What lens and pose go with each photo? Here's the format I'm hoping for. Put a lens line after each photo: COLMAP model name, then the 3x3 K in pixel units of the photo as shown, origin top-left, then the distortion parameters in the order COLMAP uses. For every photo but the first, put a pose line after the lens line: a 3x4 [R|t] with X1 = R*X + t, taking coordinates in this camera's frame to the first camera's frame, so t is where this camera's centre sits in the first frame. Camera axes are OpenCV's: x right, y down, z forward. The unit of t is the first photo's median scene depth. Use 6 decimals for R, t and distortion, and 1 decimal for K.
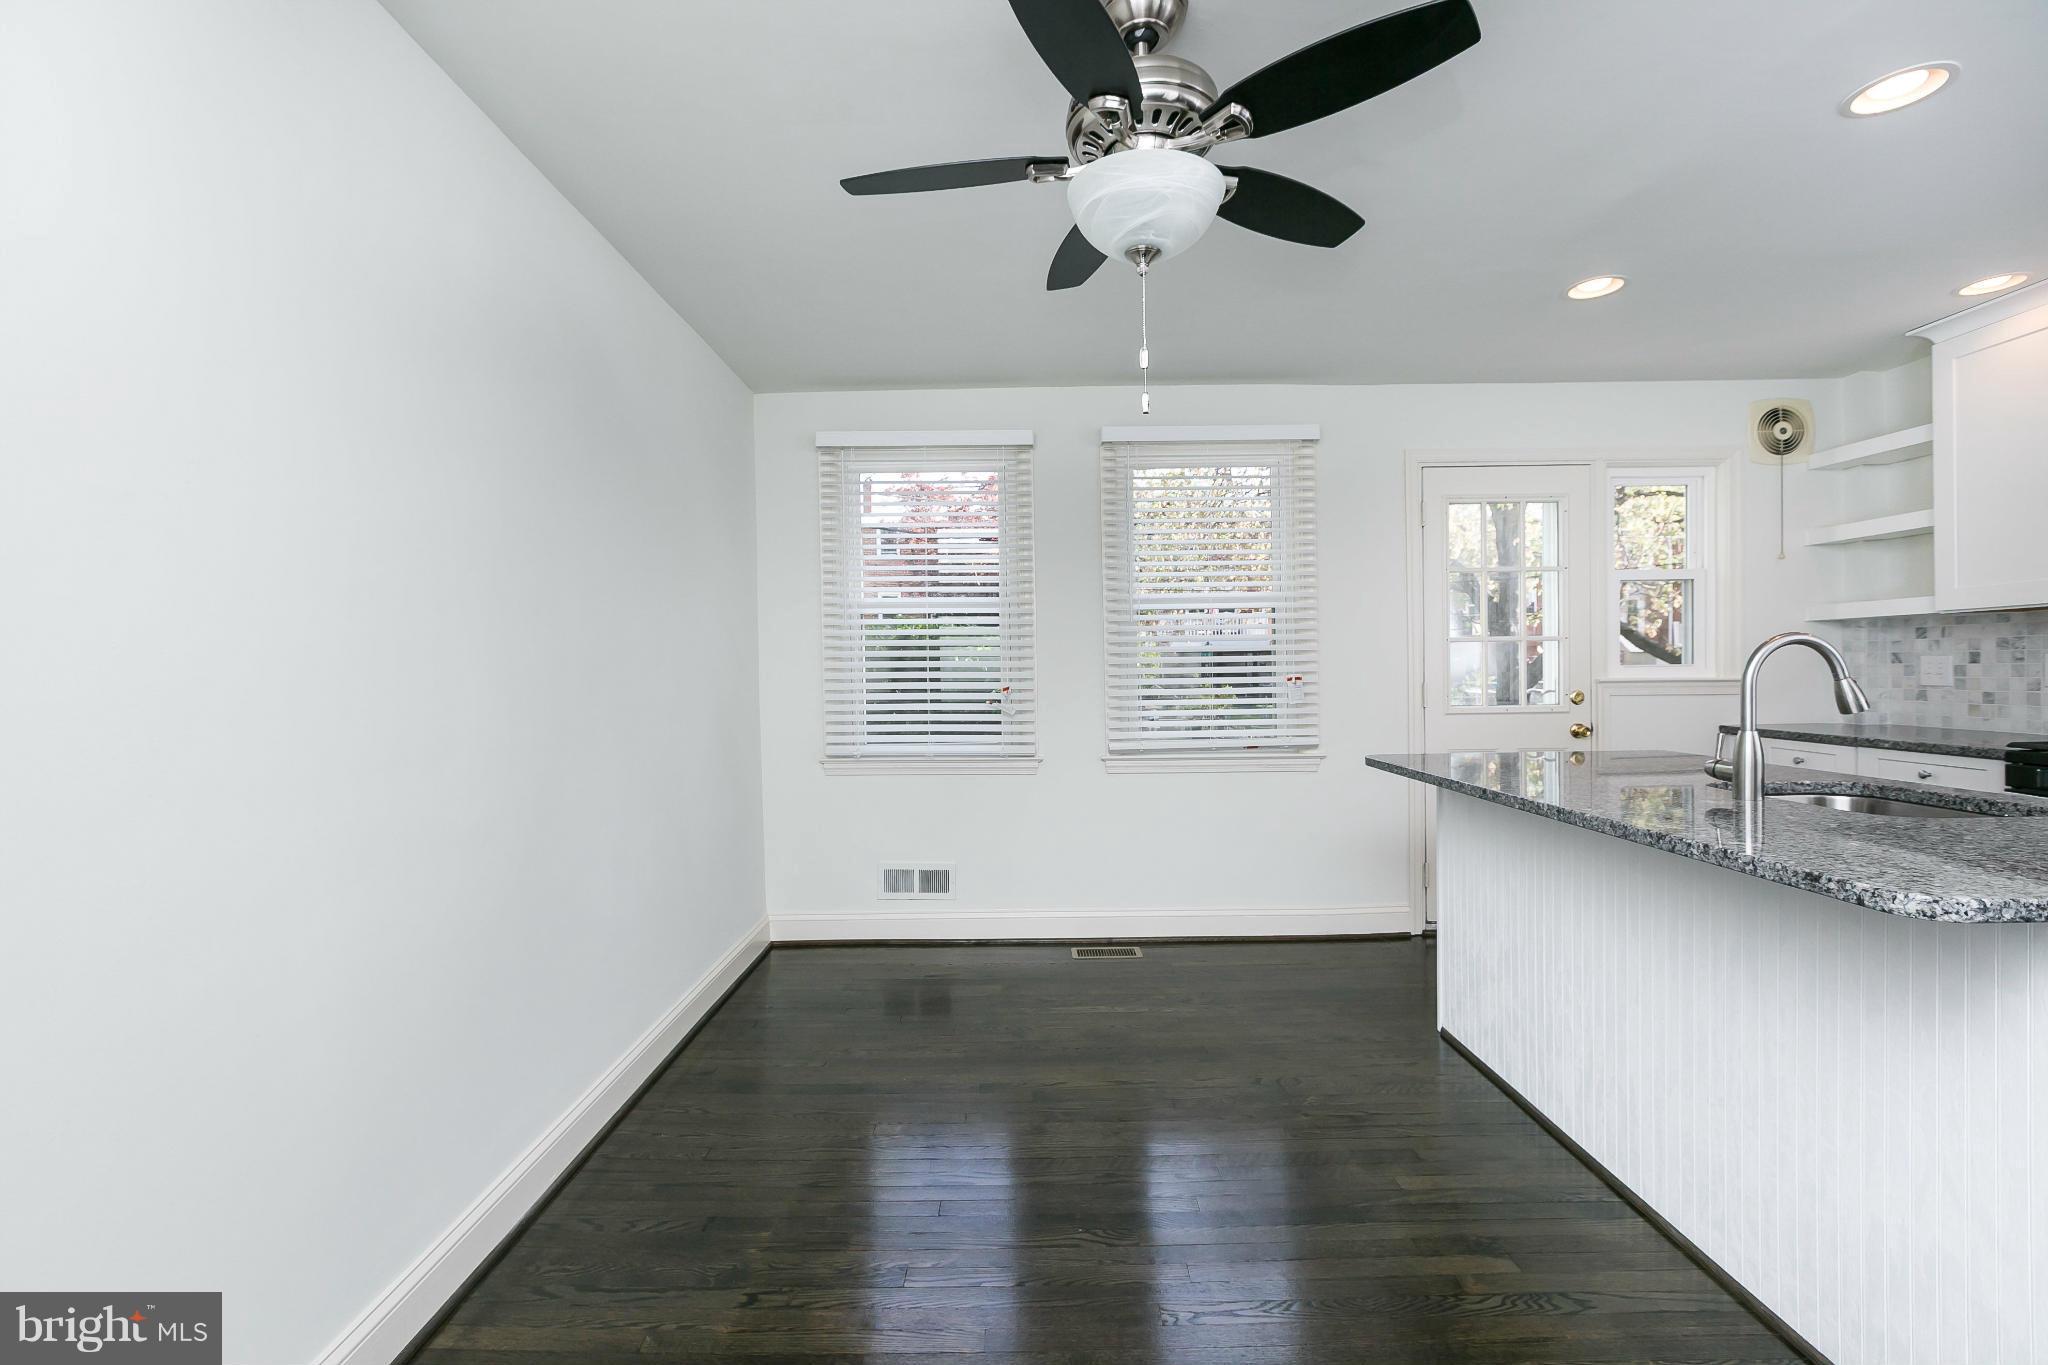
lens RADIAL K [[904.9, 0, 1018.5], [0, 904.9, 683.2], [0, 0, 1]] dist [0.000193, 0.000124]
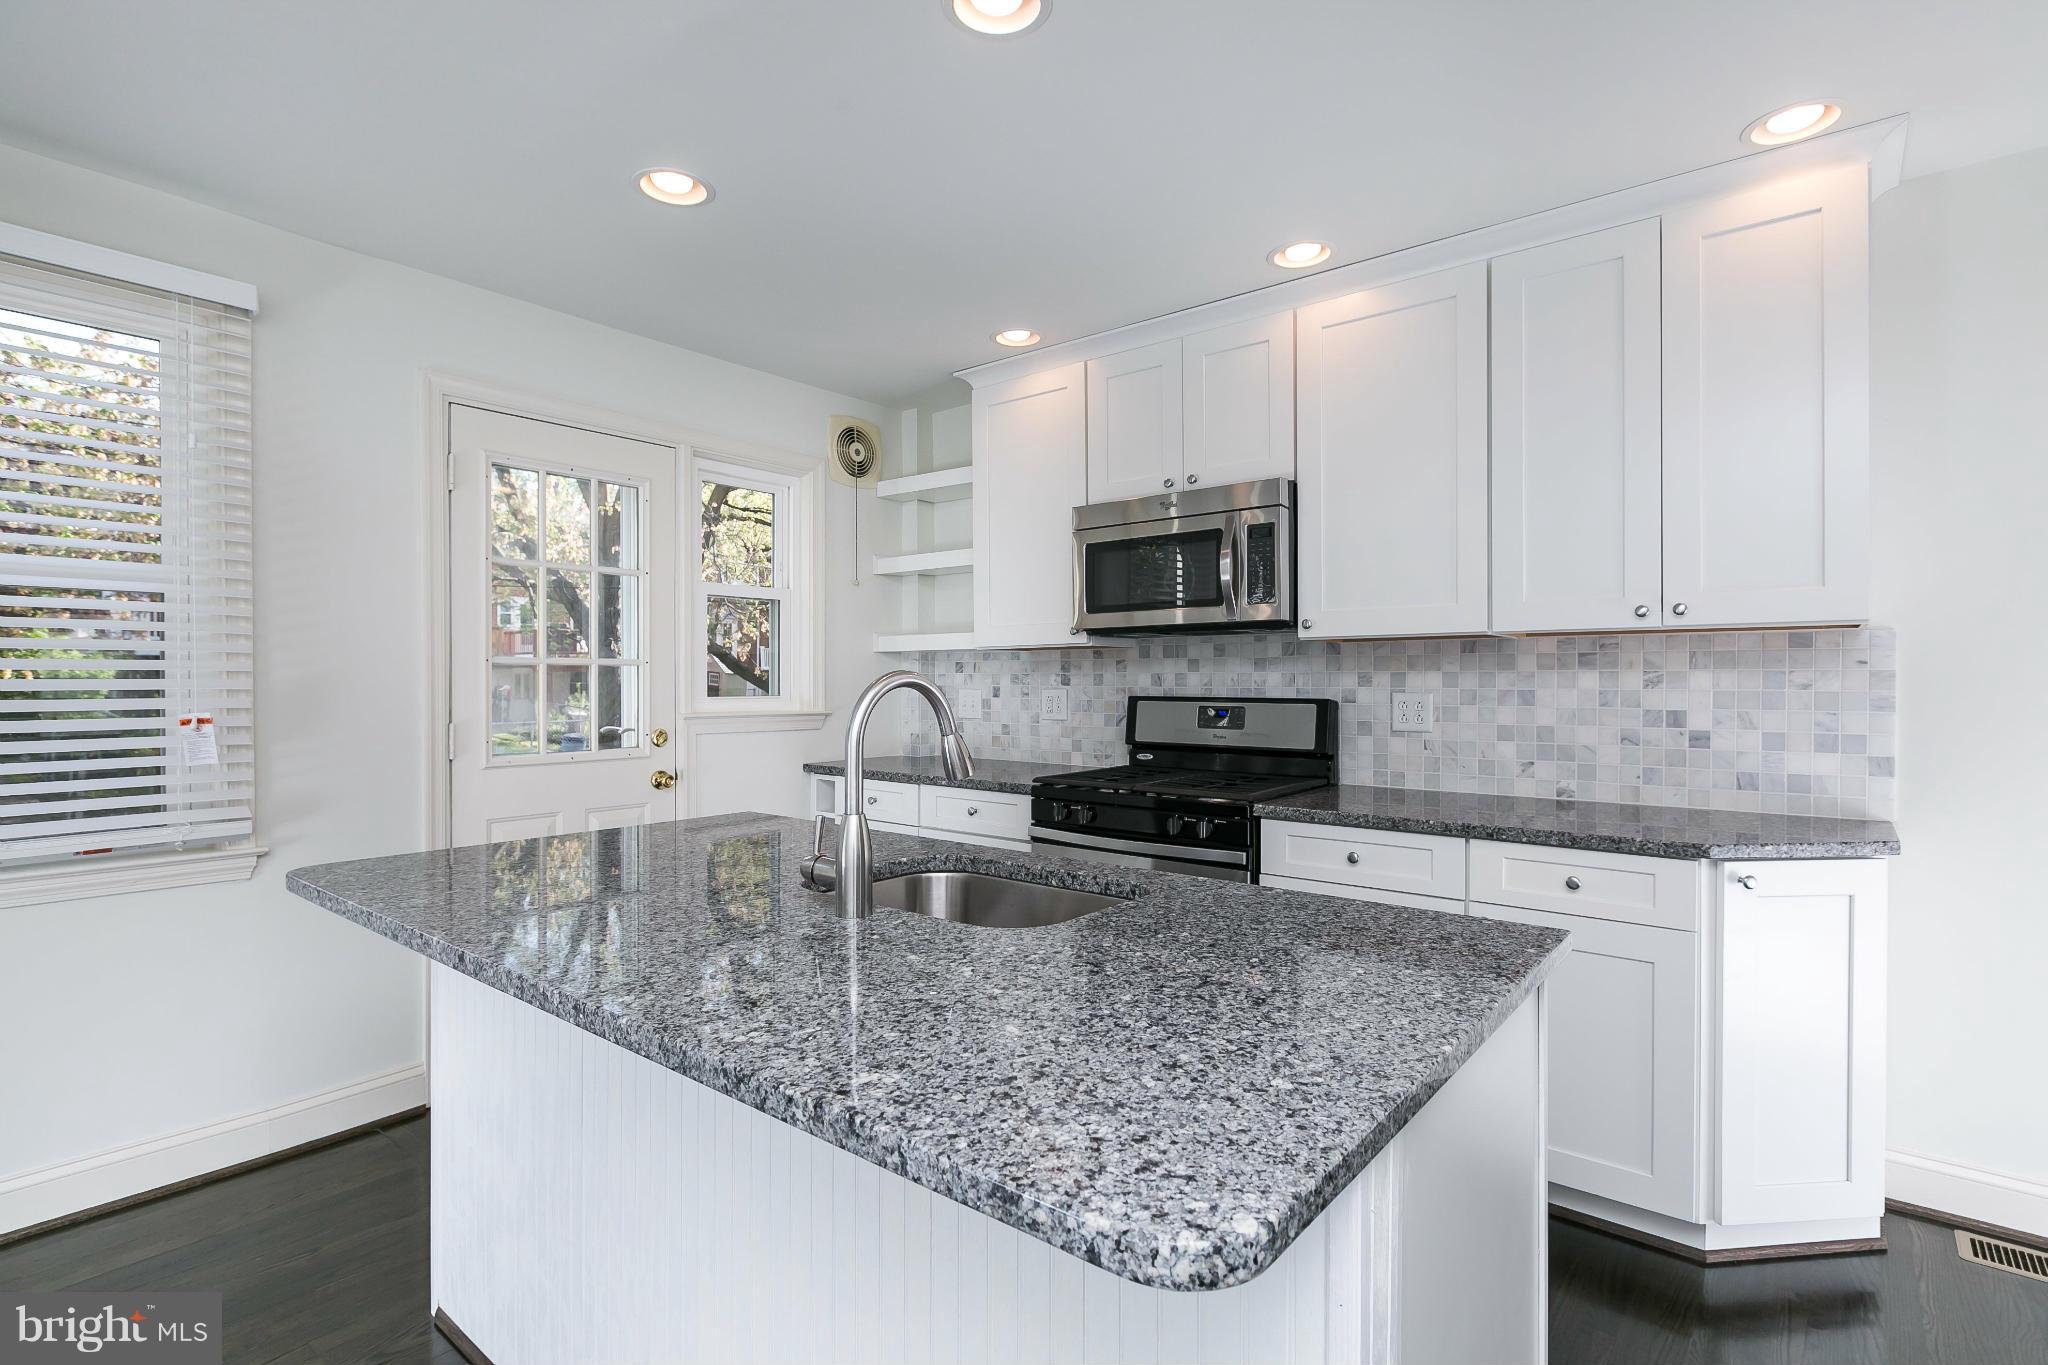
lens RADIAL K [[984.9, 0, 1017.9], [0, 984.9, 684.5], [0, 0, 1]] dist [-0.002736, 0.000203]
pose [[0.635493, 0.010853, 0.772030, 0.179950], [0.003399, 0.999852, -0.016853, -0.018221], [-0.772099, 0.013334, 0.635362, 0.250080]]
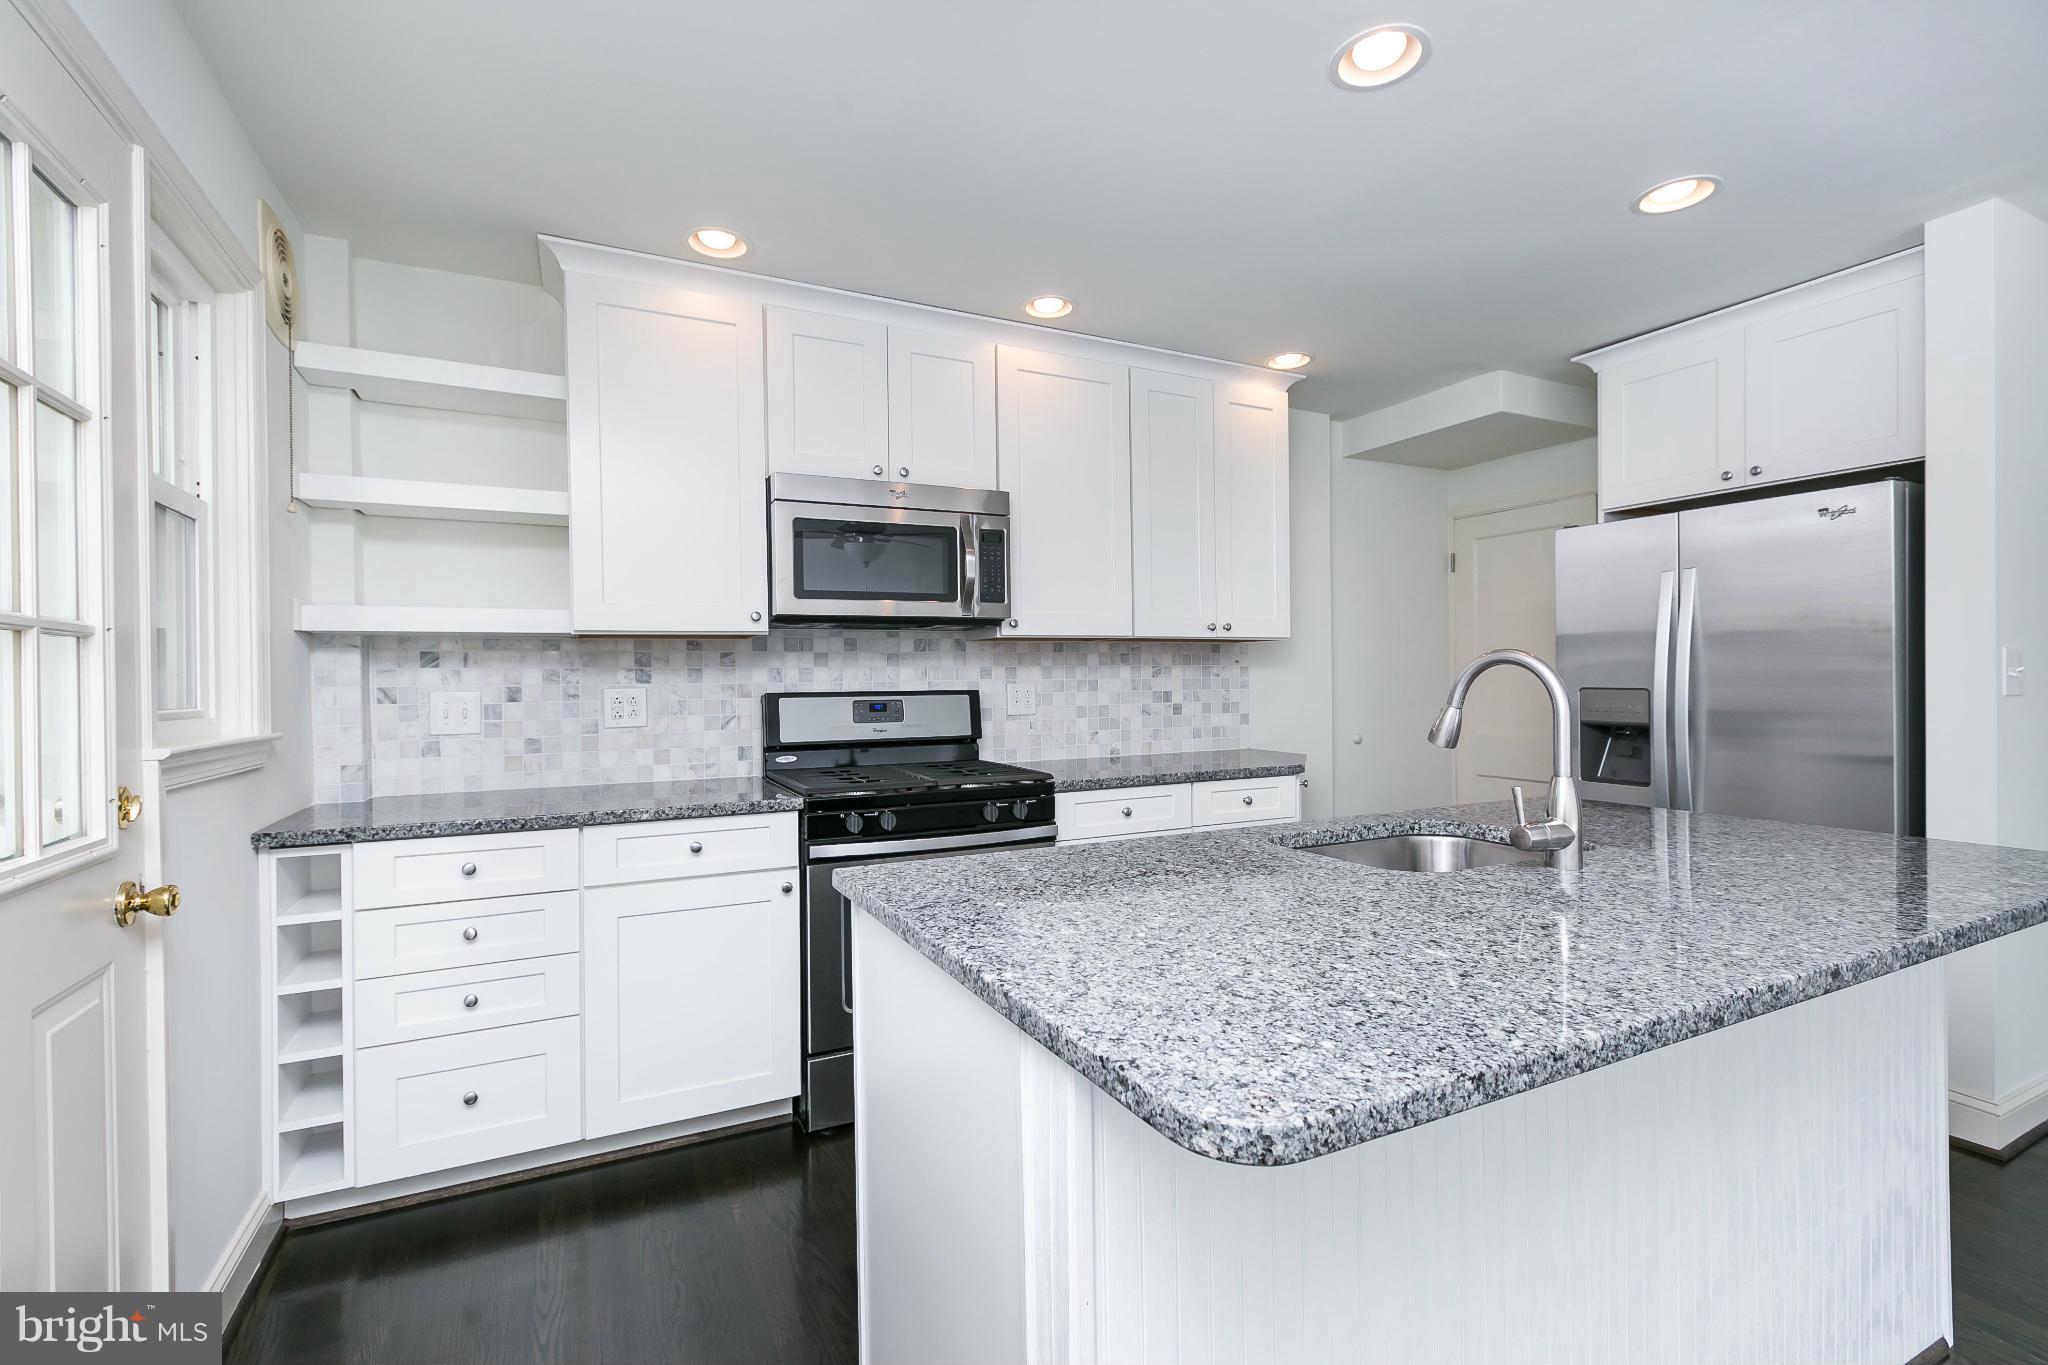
lens RADIAL K [[904.9, 0, 1018.5], [0, 904.9, 683.2], [0, 0, 1]] dist [0.000193, 0.000124]
pose [[-0.446090, 0.018329, 0.894800, 0.191995], [0.034026, 0.999415, -0.003509, -0.021525], [-0.894341, 0.028881, -0.446453, 1.004837]]
